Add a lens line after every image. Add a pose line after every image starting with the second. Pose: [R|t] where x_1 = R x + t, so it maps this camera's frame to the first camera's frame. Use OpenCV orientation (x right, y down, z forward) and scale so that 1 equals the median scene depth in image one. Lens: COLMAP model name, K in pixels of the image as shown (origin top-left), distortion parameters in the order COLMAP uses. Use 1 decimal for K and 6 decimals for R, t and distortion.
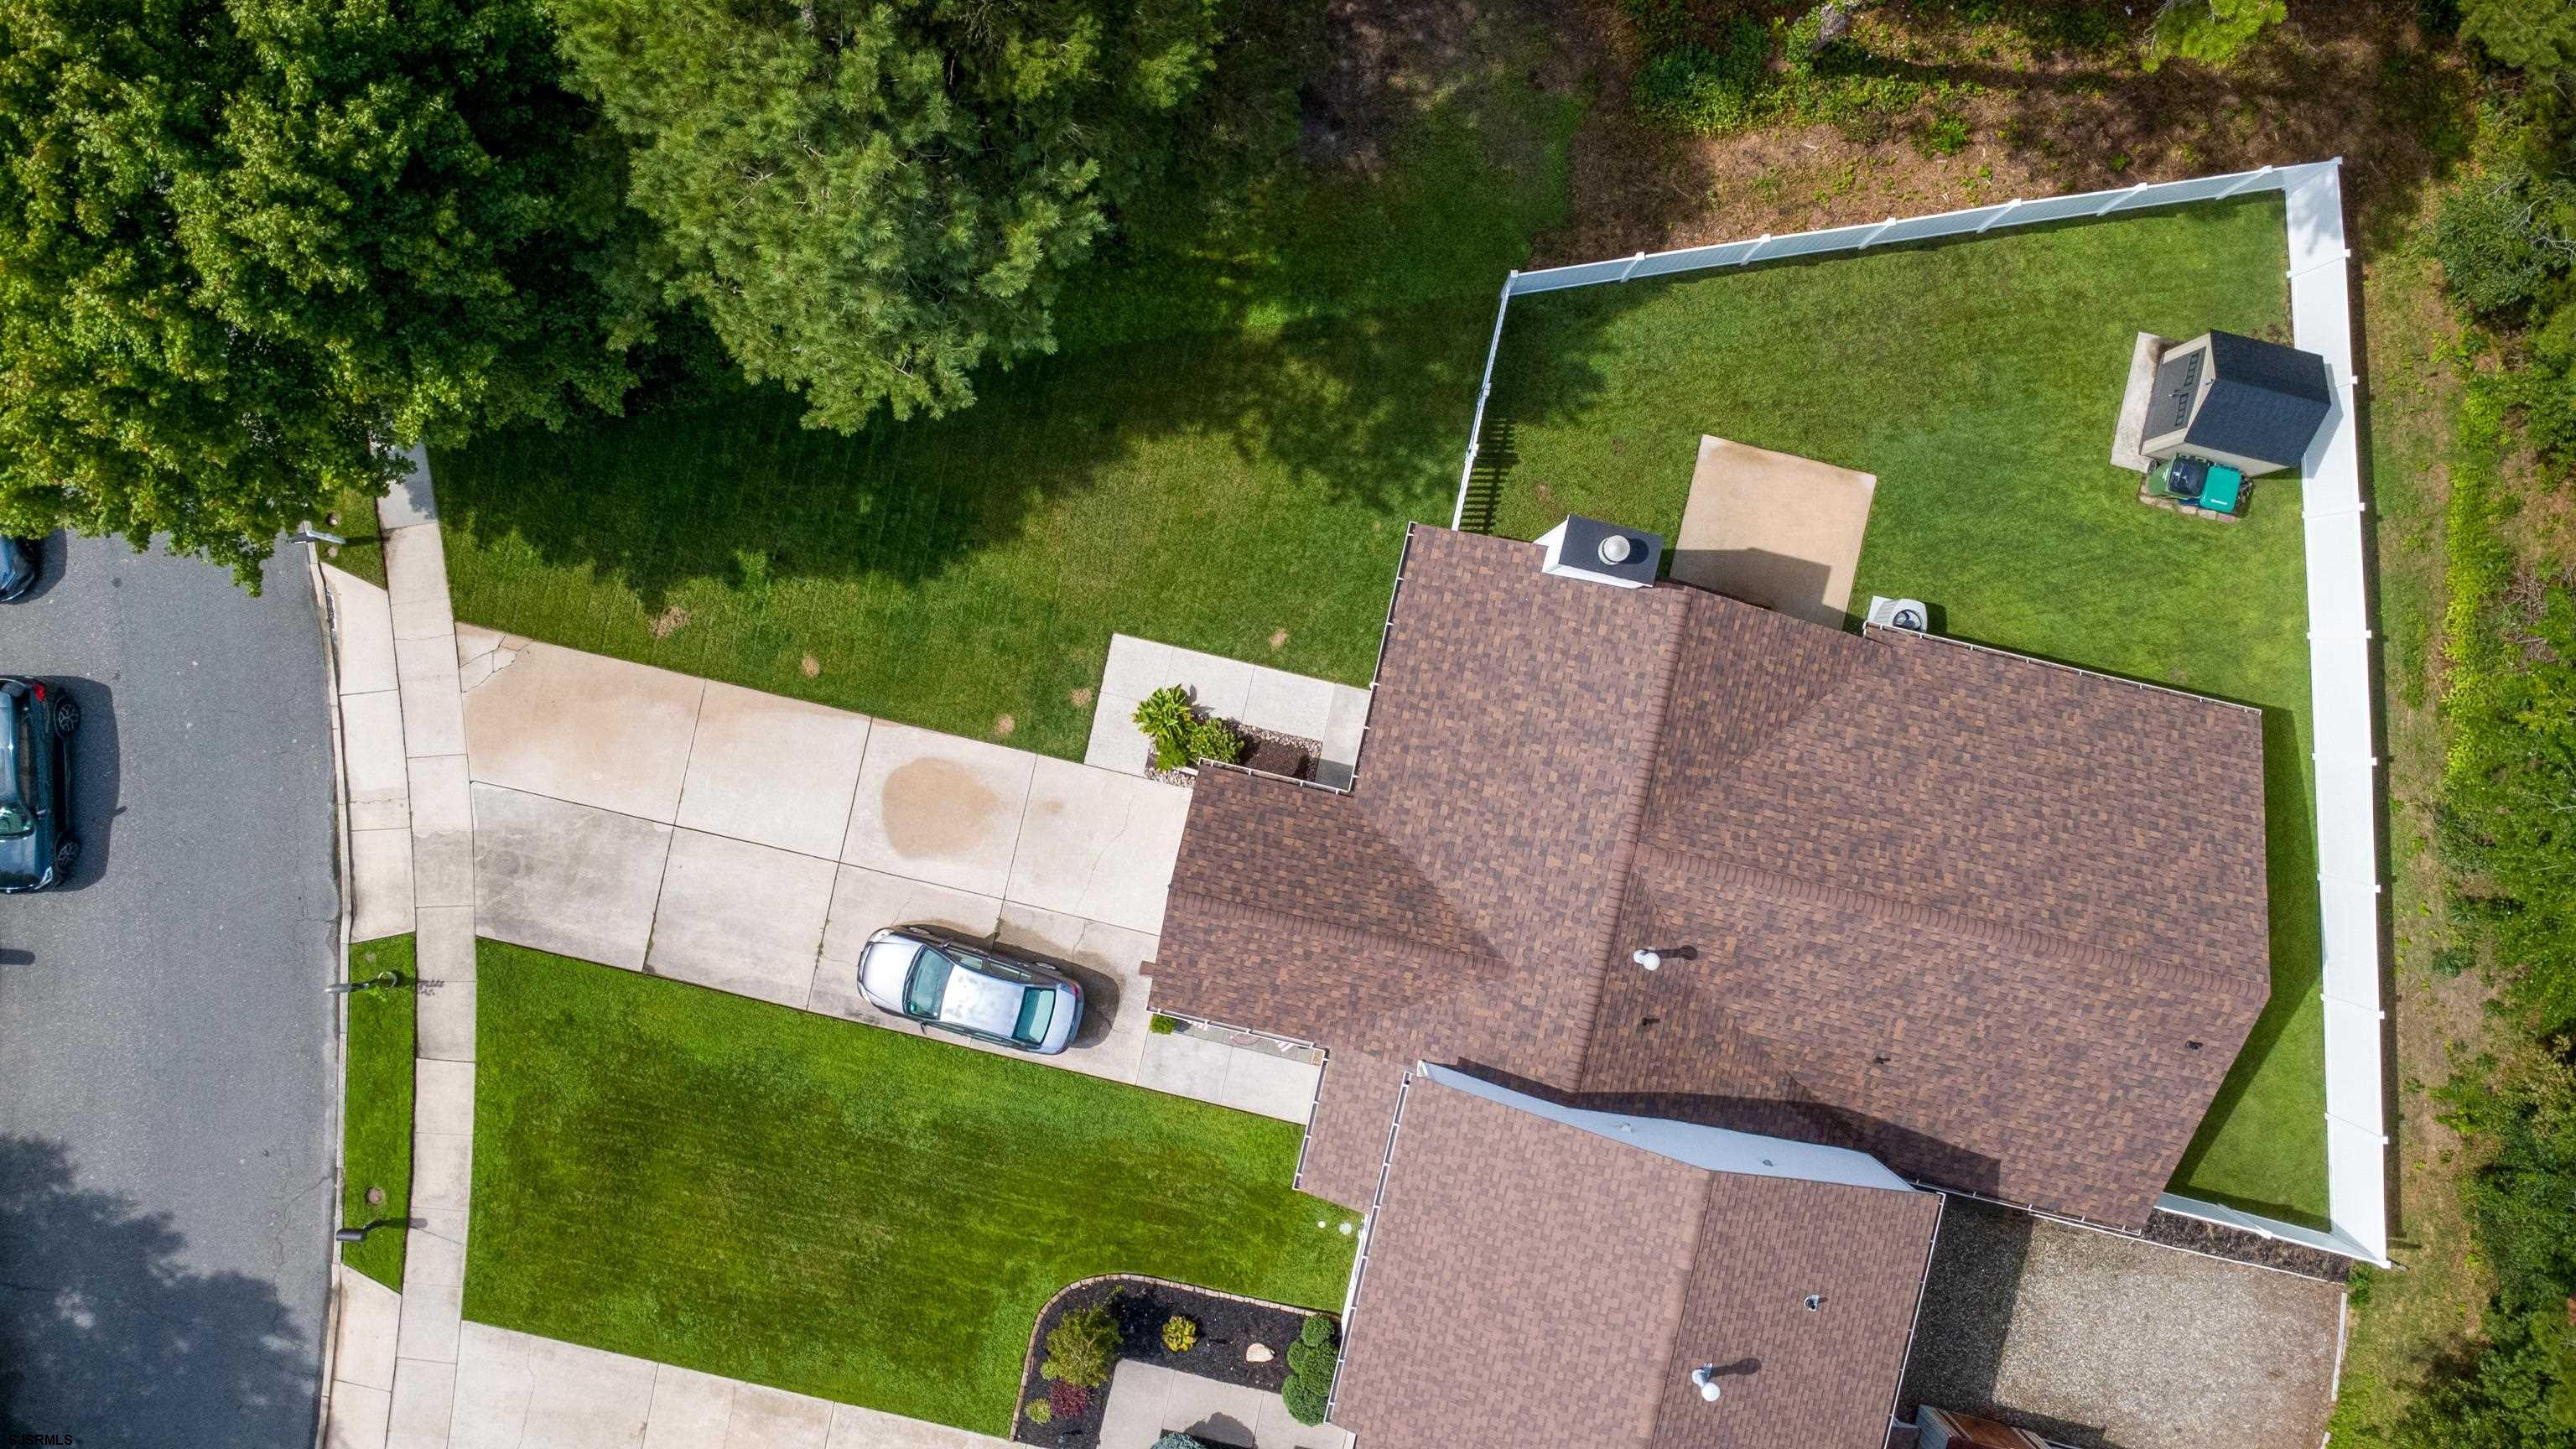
lens RADIAL K [[1814.8, 0, 1292.6], [0, 1814.8, 729.9], [0, 0, 1]] dist [0.021752, -0.037988]
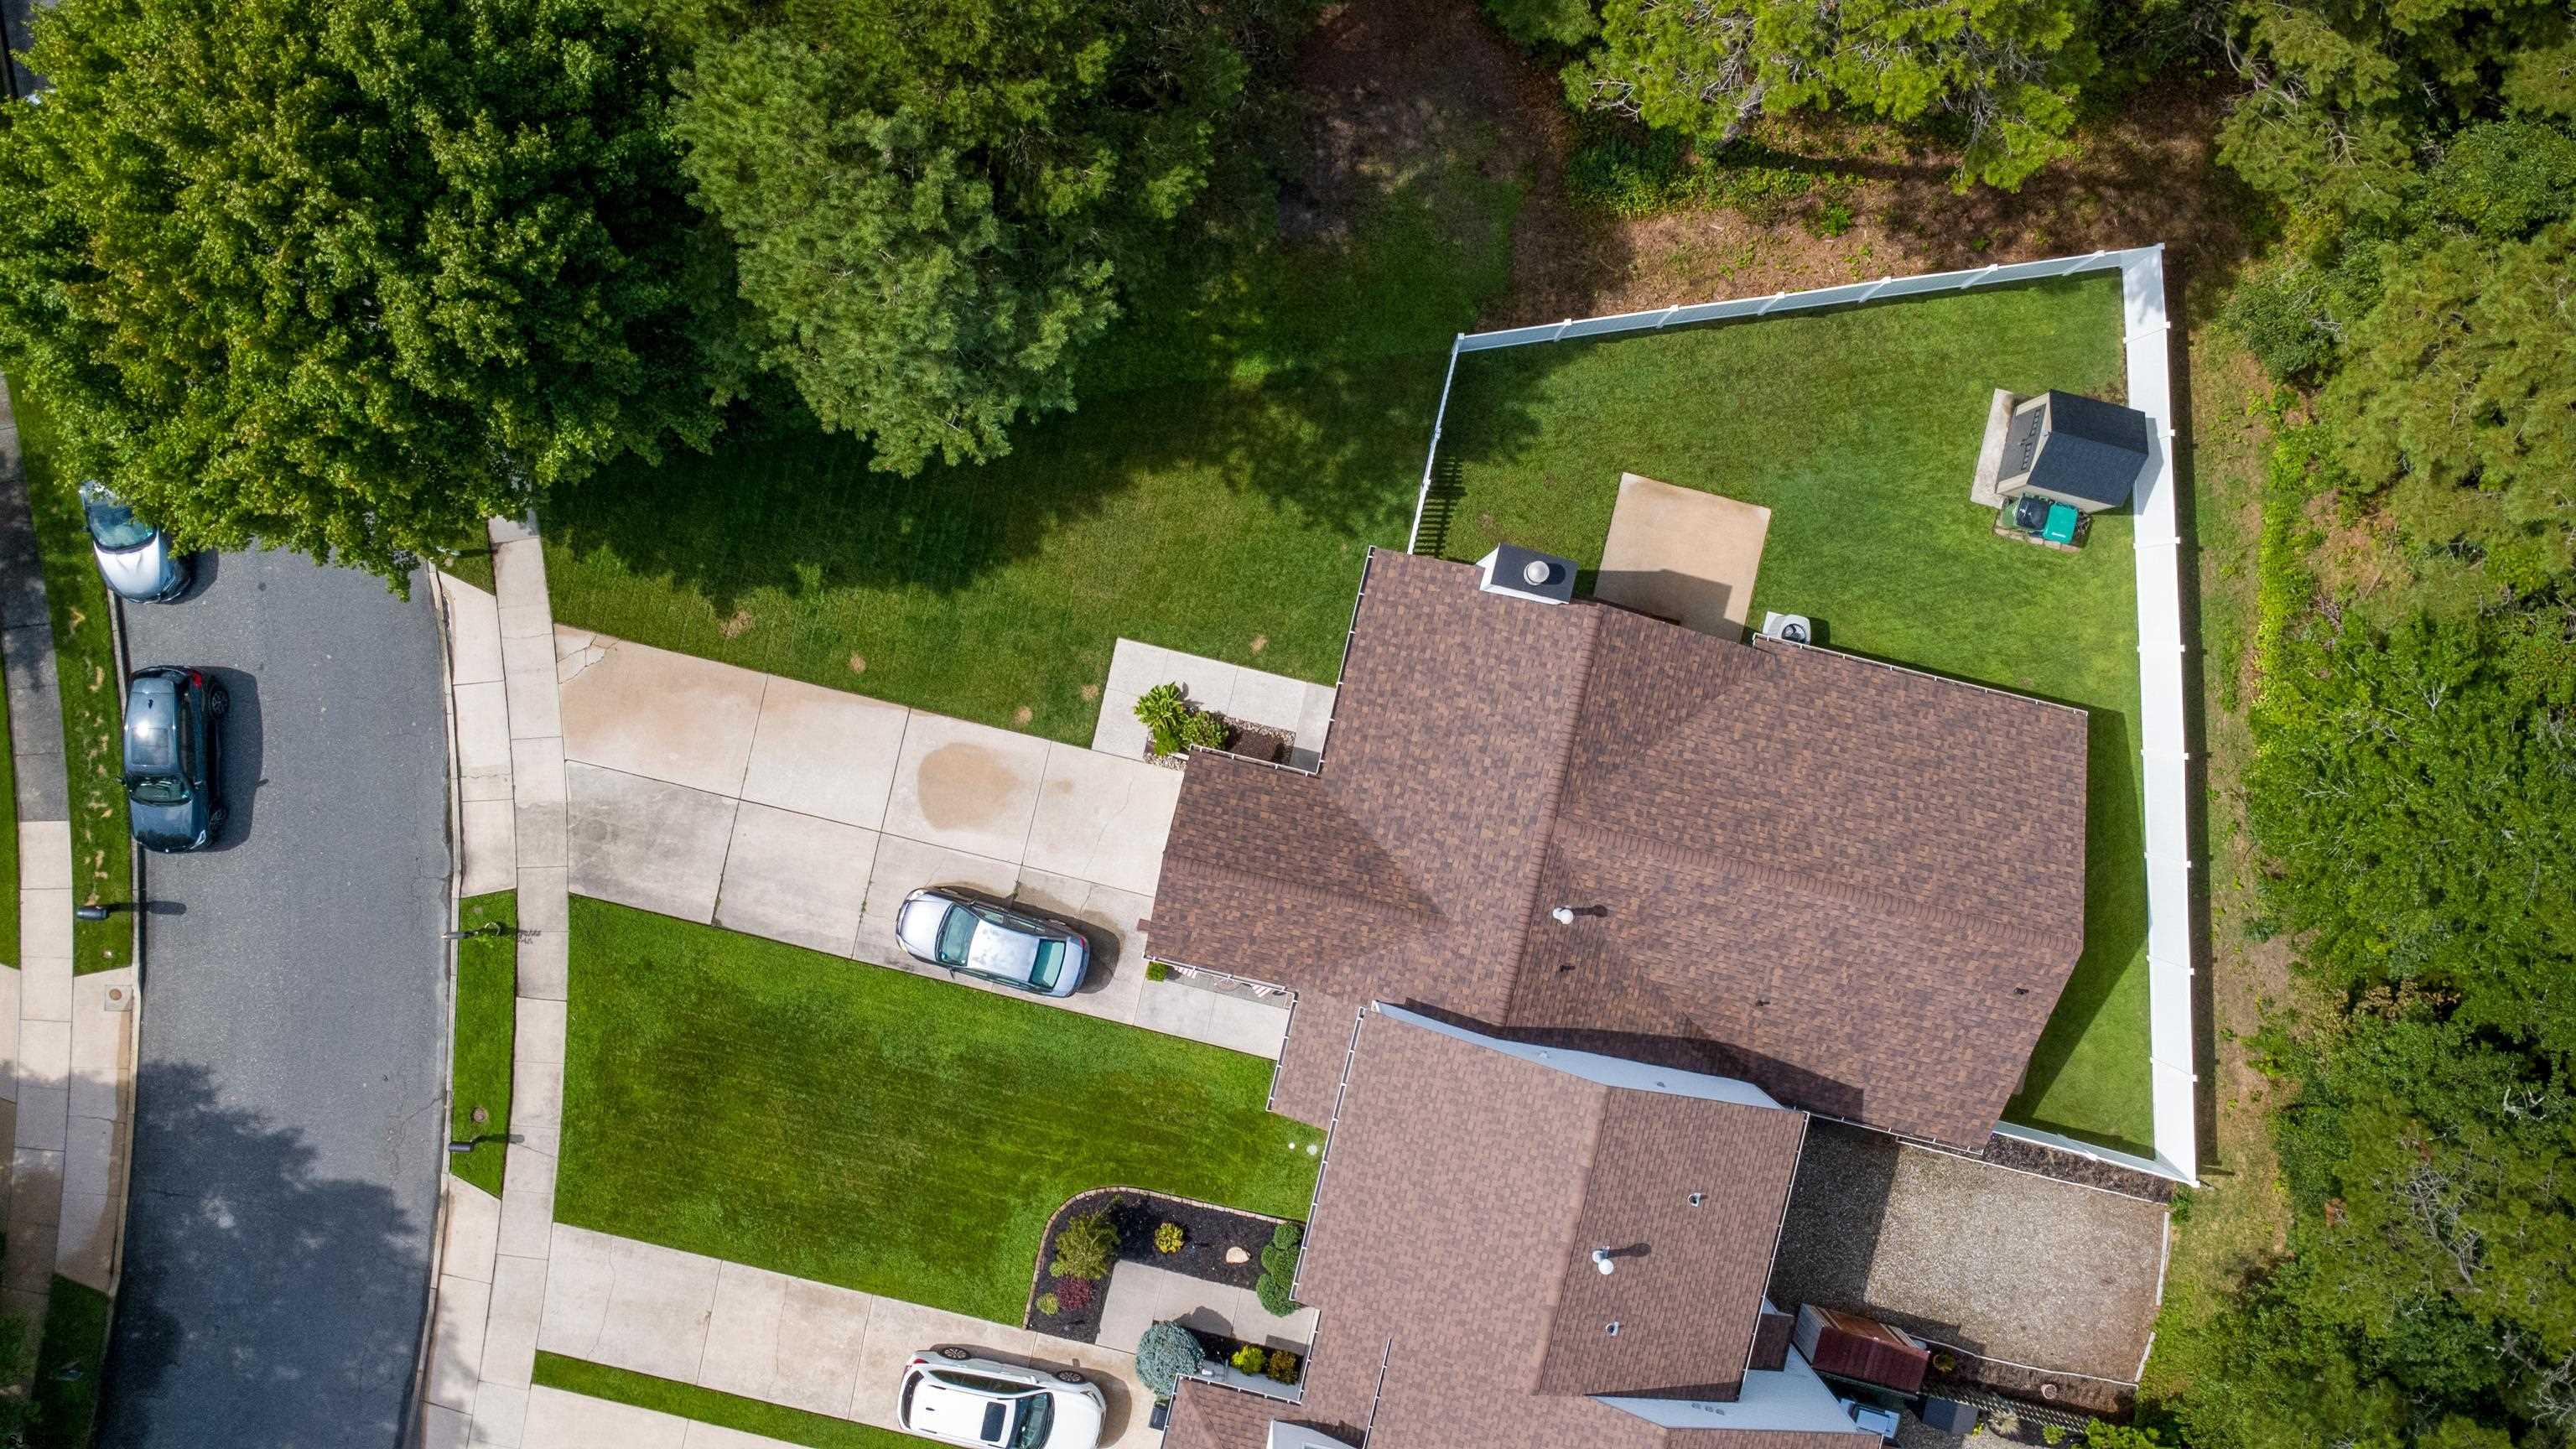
lens RADIAL K [[1814.8, 0, 1292.6], [0, 1814.8, 728.6], [0, 0, 1]] dist [0.021752, -0.037988]
pose [[0.999954, 0.008581, 0.004306, 0.009332], [-0.008578, 0.999963, -0.000716, 0.005016], [-0.004312, 0.000679, 0.999990, -0.168724]]
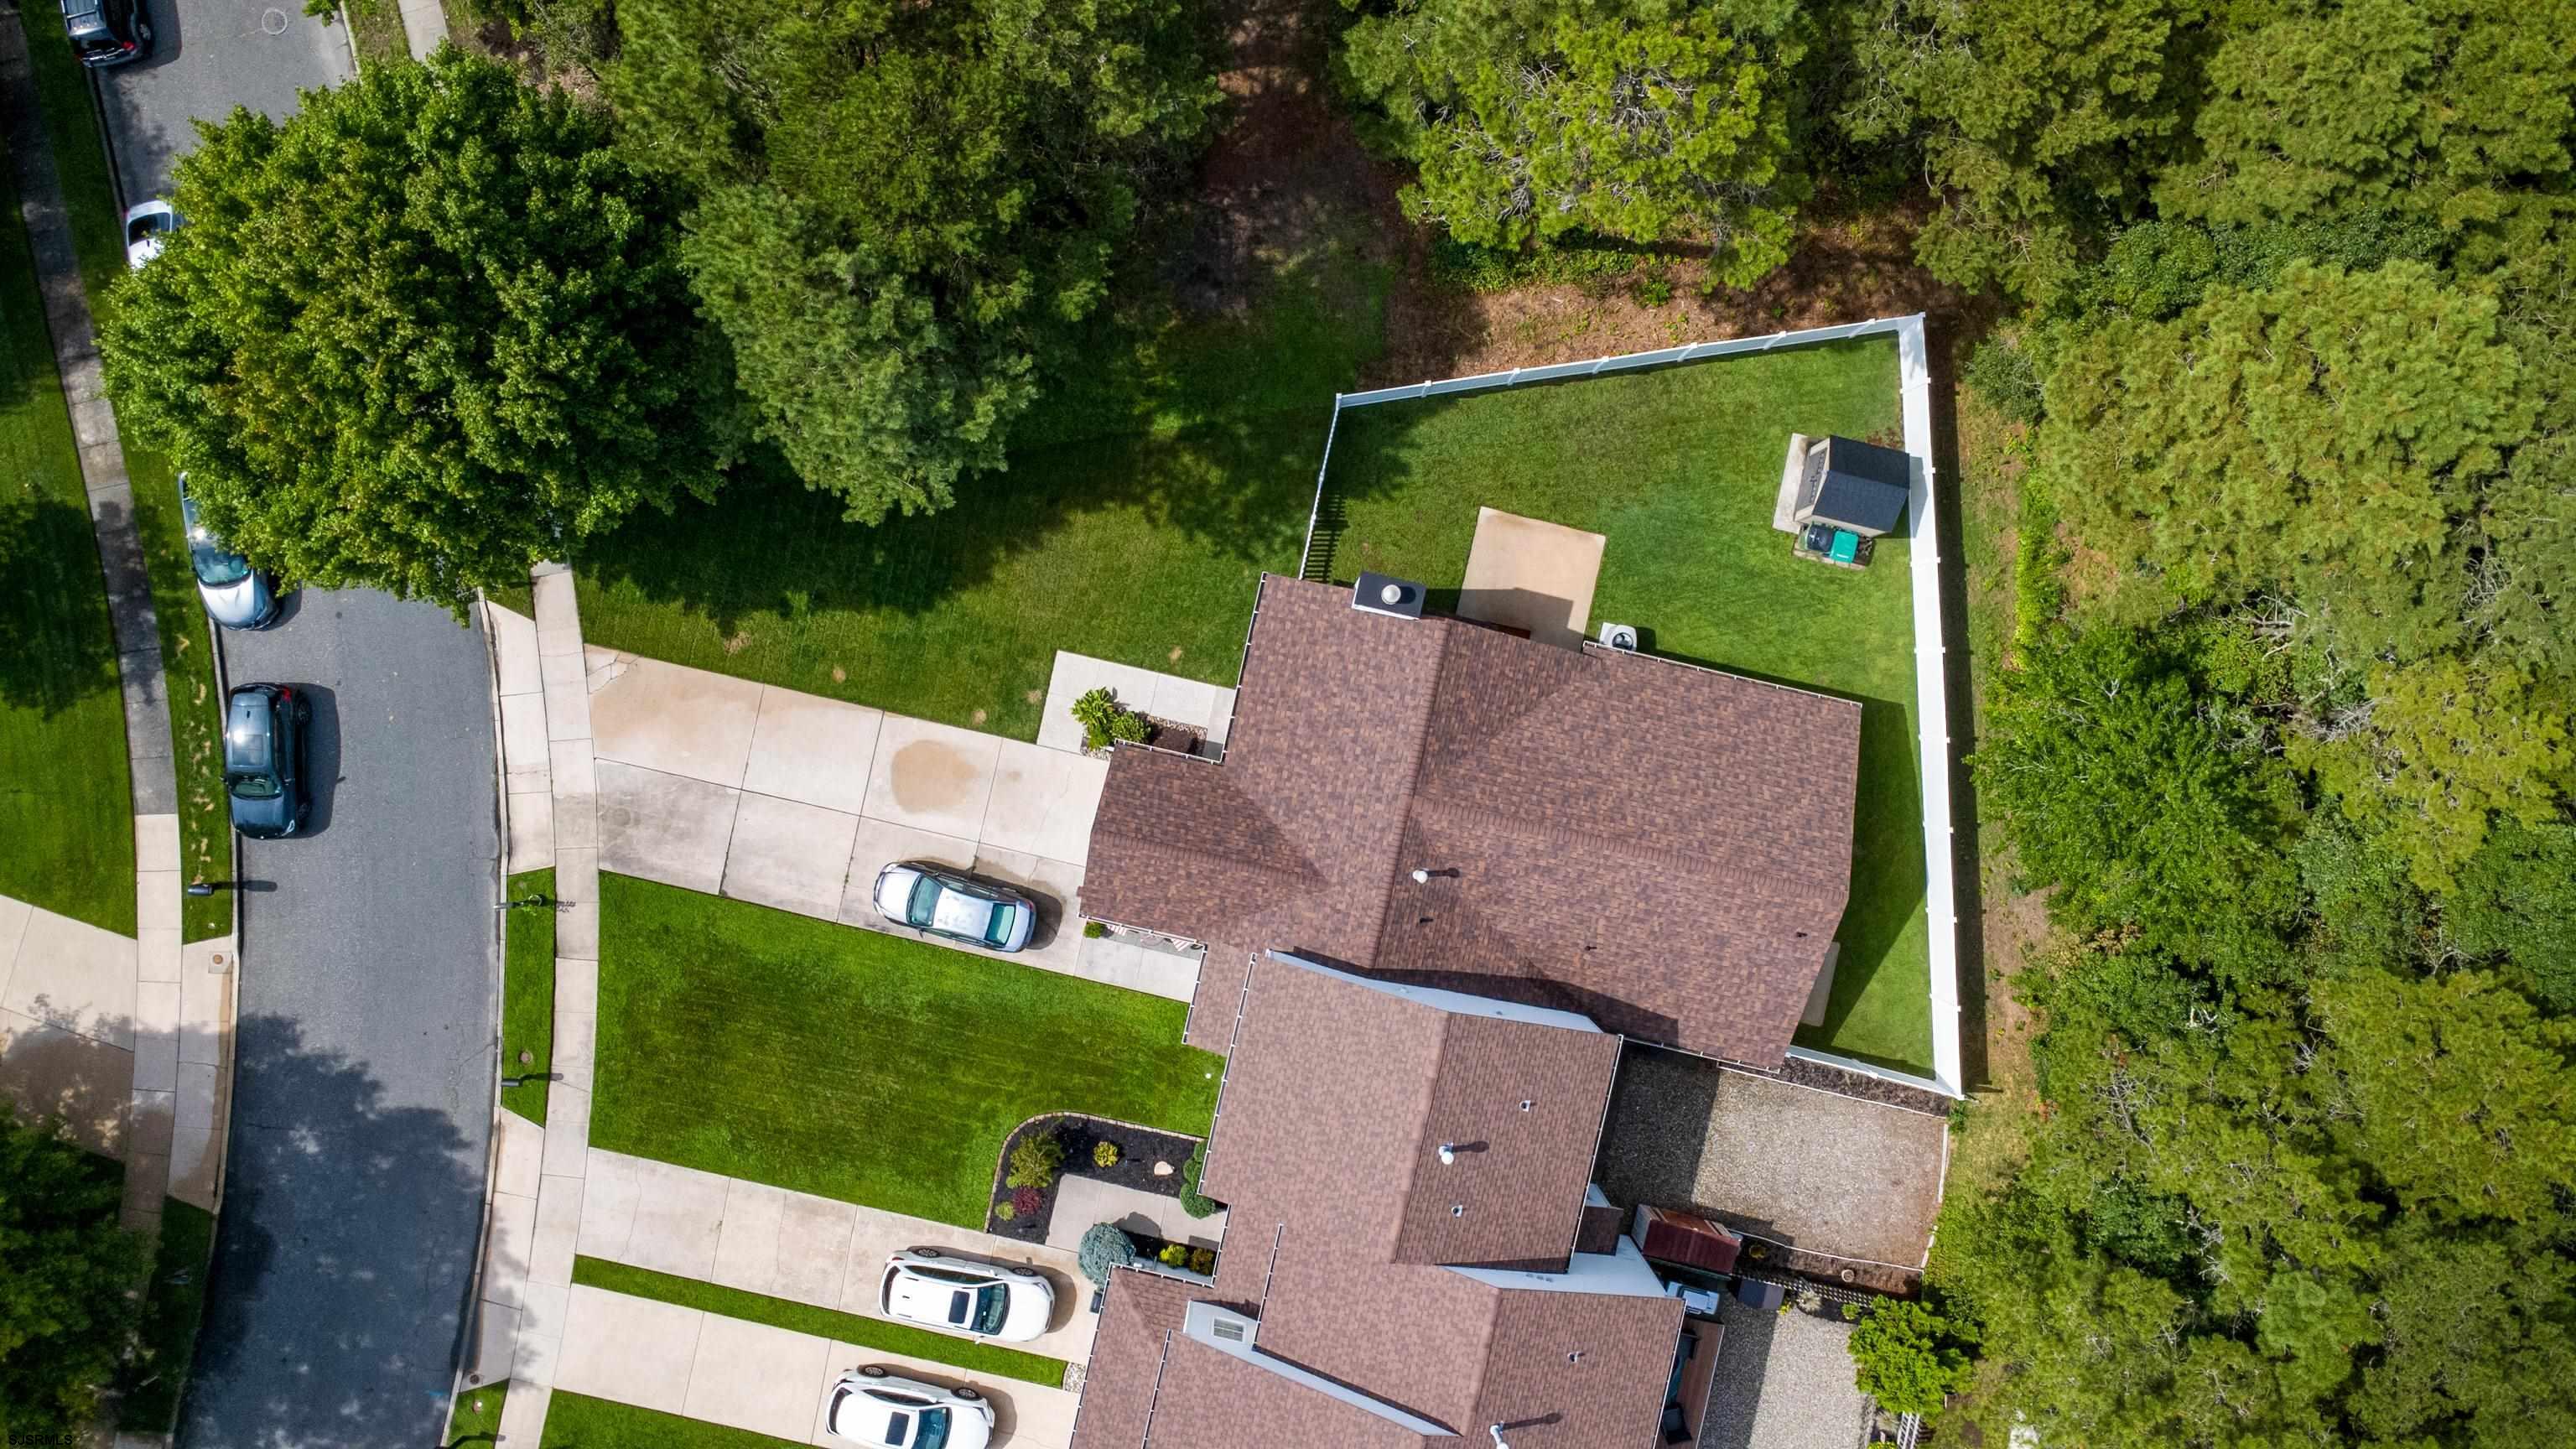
lens RADIAL K [[1814.8, 0, 1293.7], [0, 1814.8, 727.7], [0, 0, 1]] dist [0.021752, -0.037988]
pose [[0.999991, -0.002165, 0.003556, 0.077166], [0.002171, 0.999996, -0.001828, 0.008908], [-0.003552, 0.001835, 0.999992, -0.391561]]
